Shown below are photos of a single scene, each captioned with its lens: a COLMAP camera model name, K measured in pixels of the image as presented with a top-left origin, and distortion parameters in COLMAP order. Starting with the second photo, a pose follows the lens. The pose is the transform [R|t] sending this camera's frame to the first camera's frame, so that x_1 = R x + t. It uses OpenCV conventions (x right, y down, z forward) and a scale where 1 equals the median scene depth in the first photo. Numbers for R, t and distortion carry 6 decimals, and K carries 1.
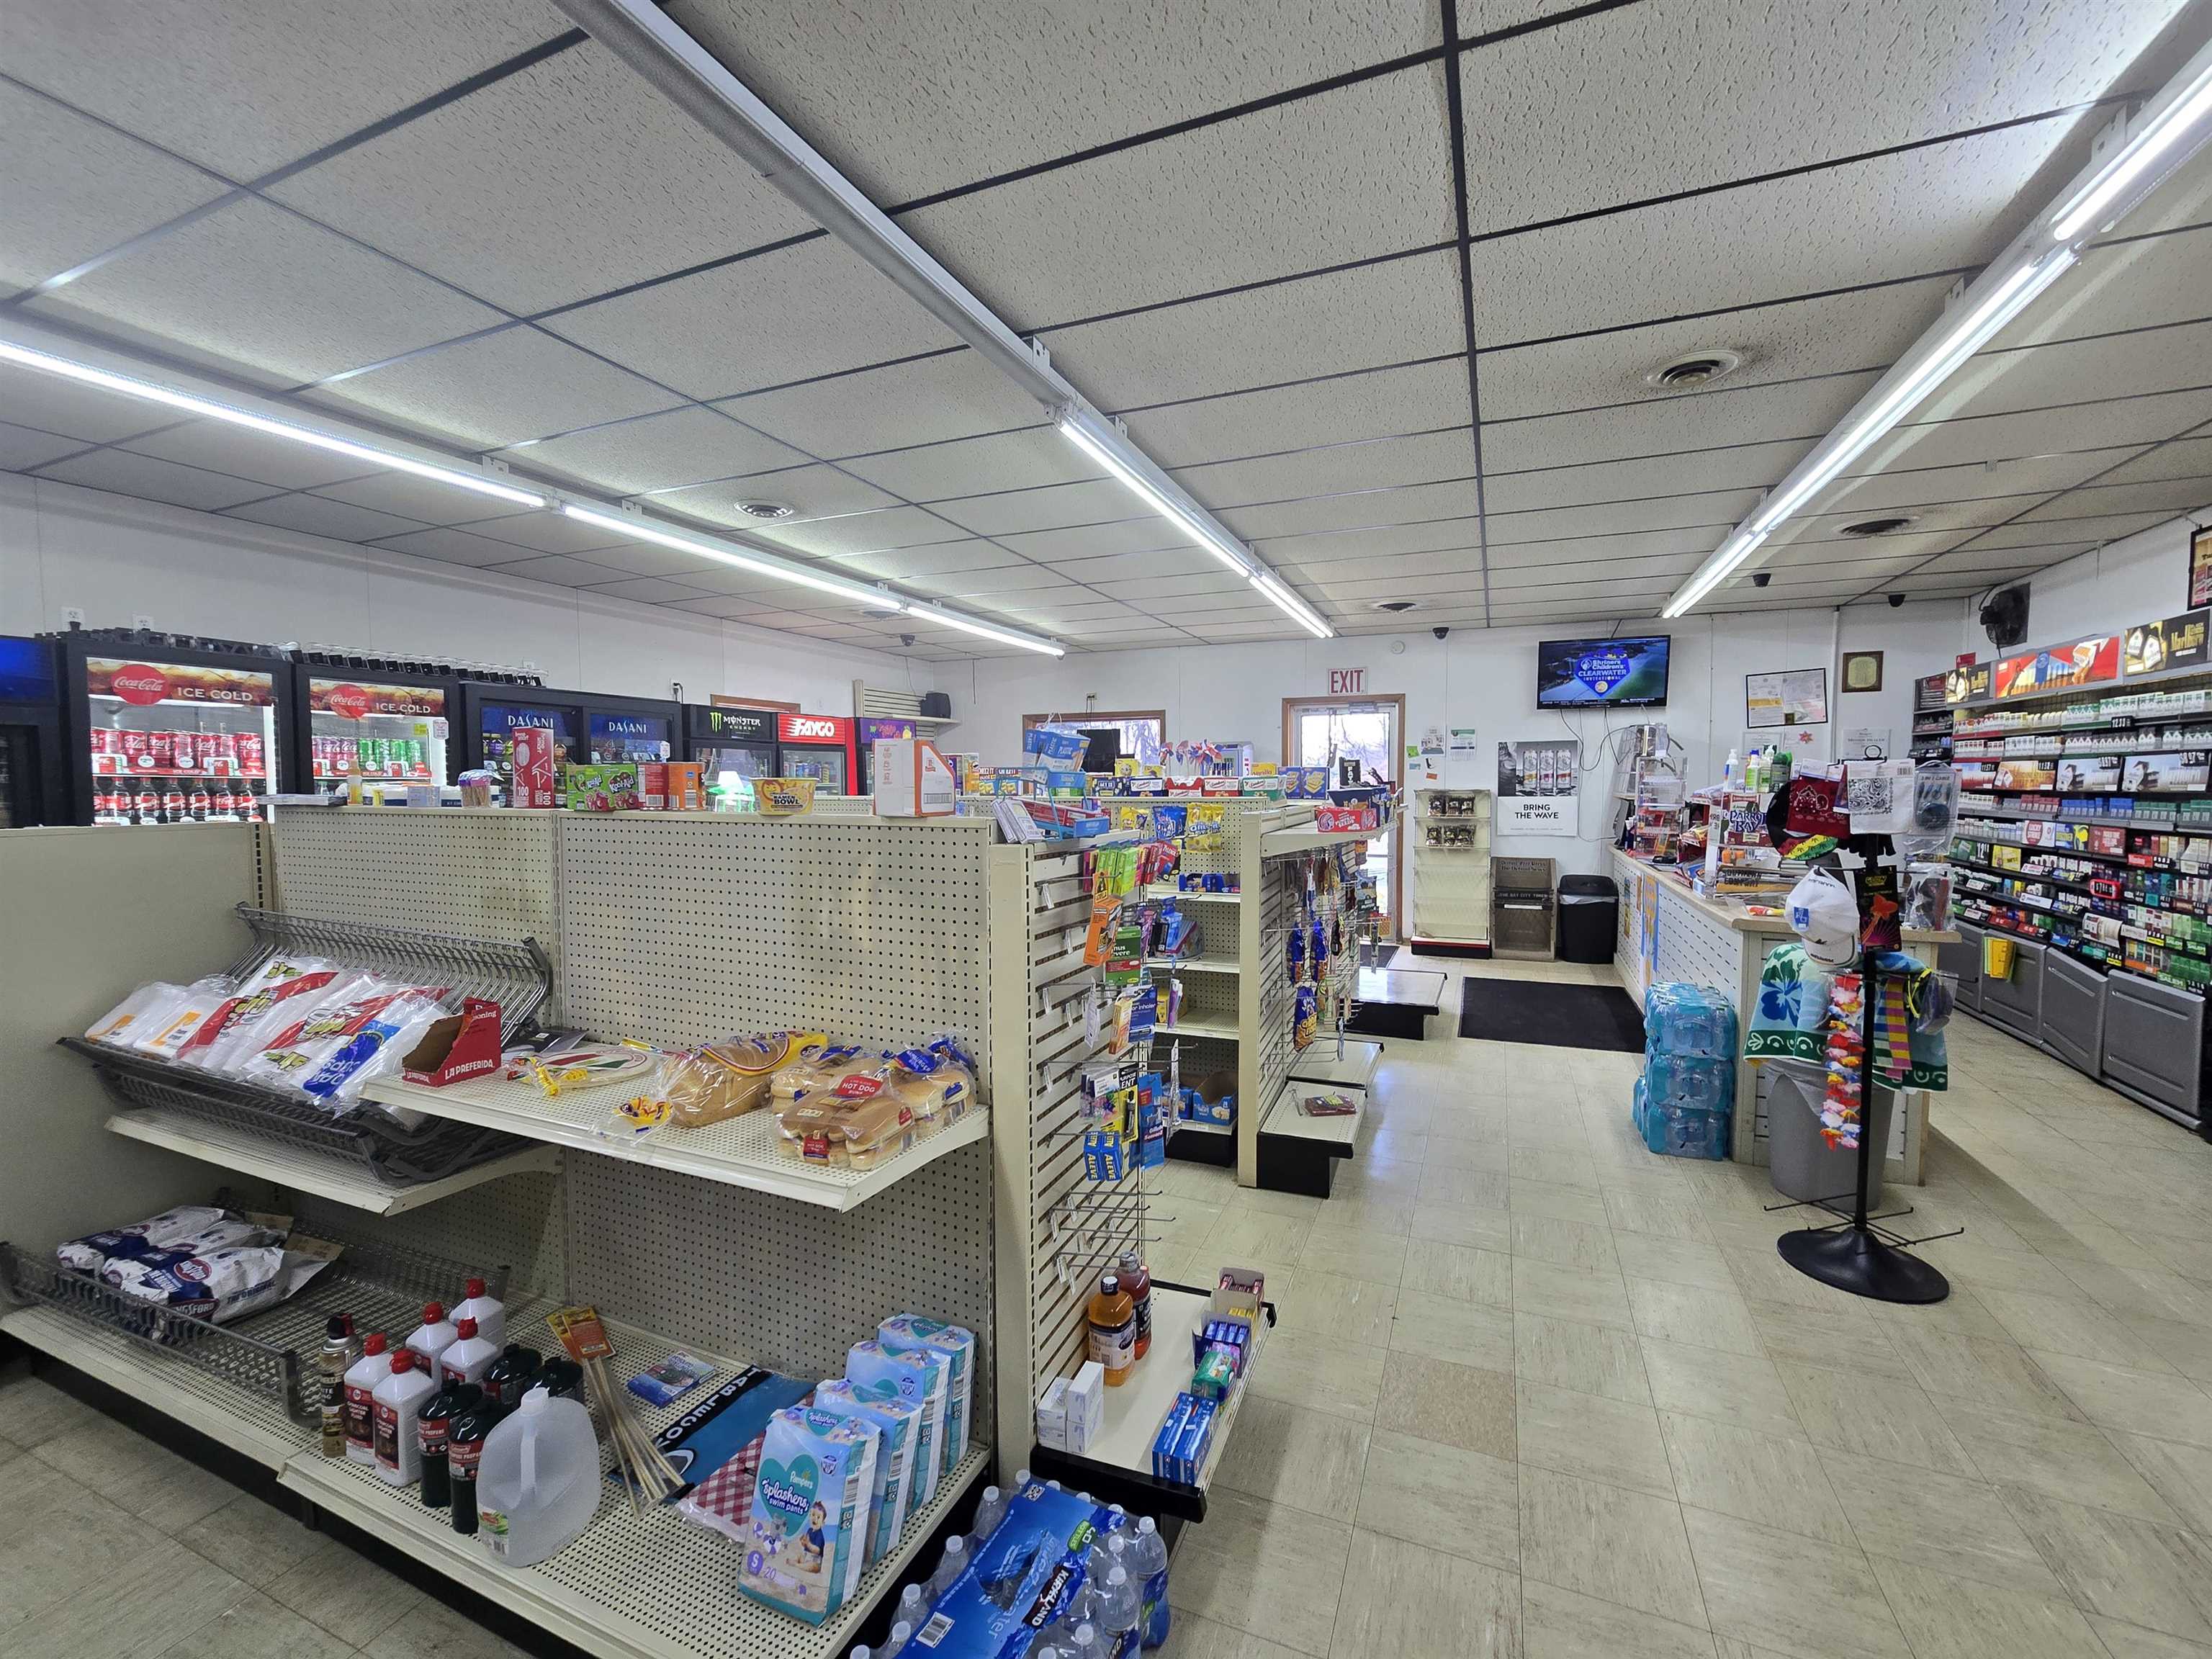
lens RADIAL K [[896.5, 0, 1127.1], [0, 896.5, 829.5], [0, 0, 1]] dist [-0.007989, -0.000292]
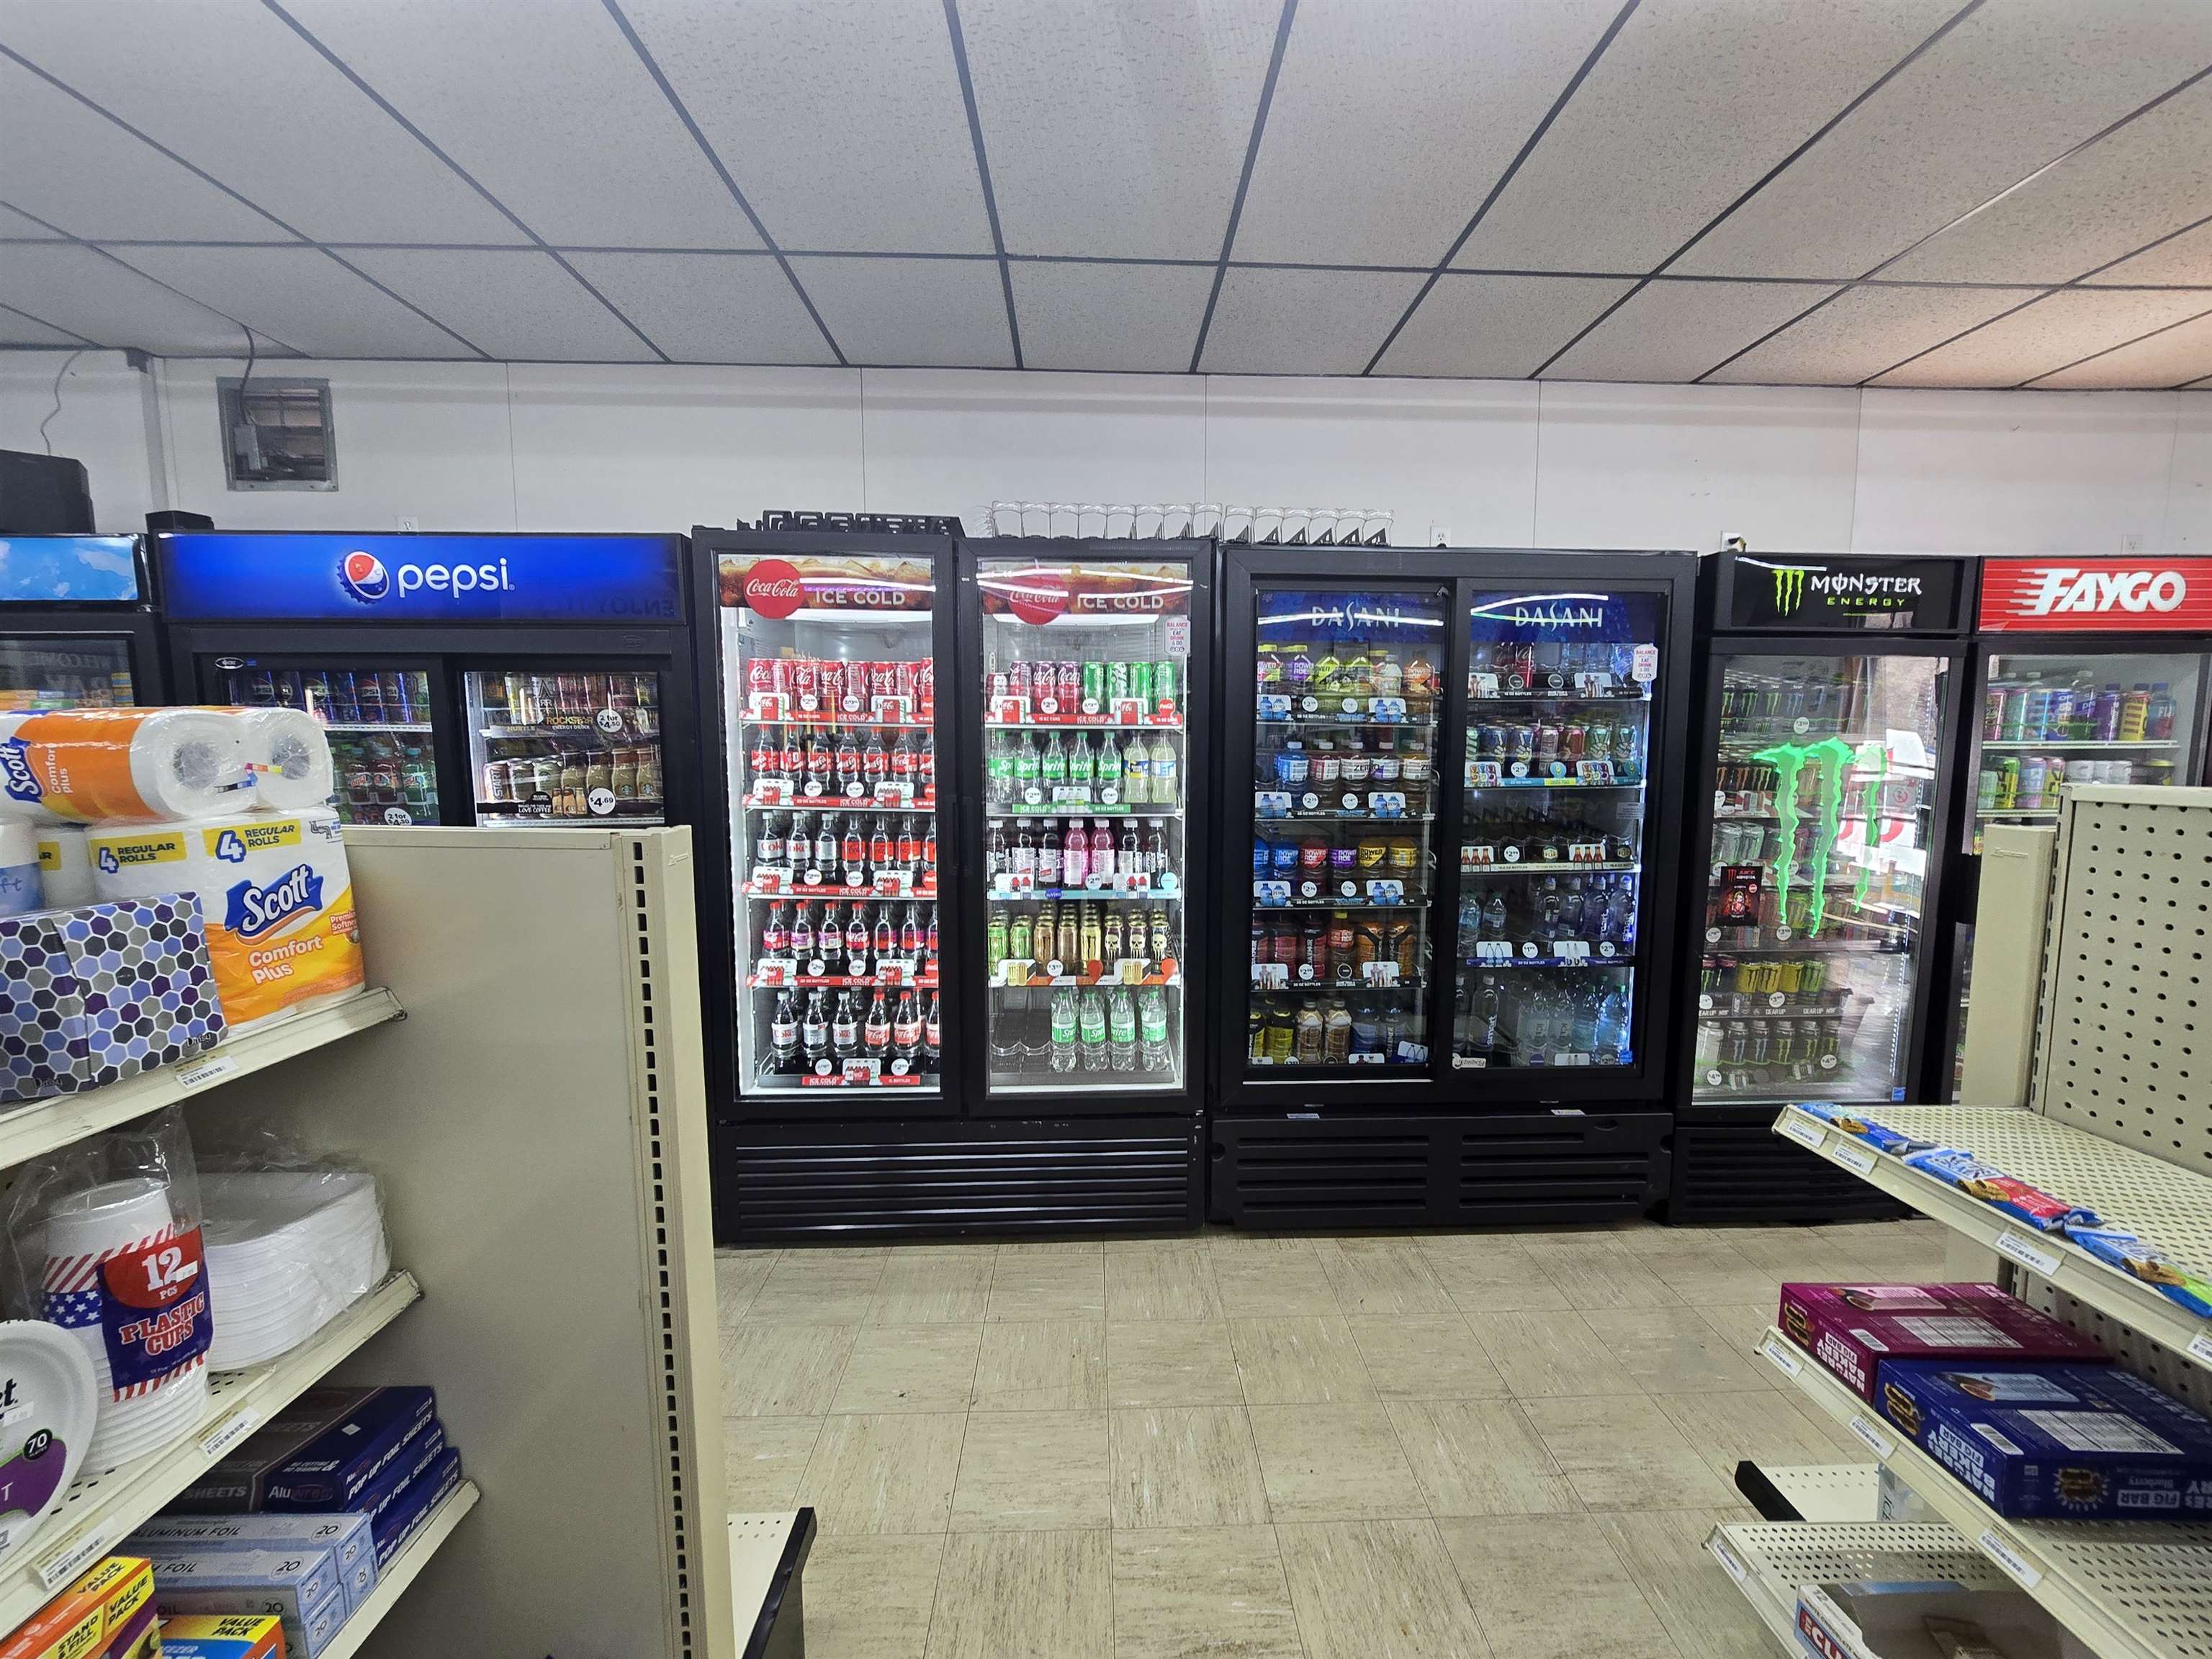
lens RADIAL K [[941.8, 0, 1106.0], [0, 941.8, 829.5], [0, 0, 1]] dist [0.005259, 0.000218]
pose [[0.422431, 0.091946, -0.901720, -0.186113], [-0.051730, 0.995666, 0.077292, -0.027239], [0.904918, 0.013995, 0.425356, 0.527399]]
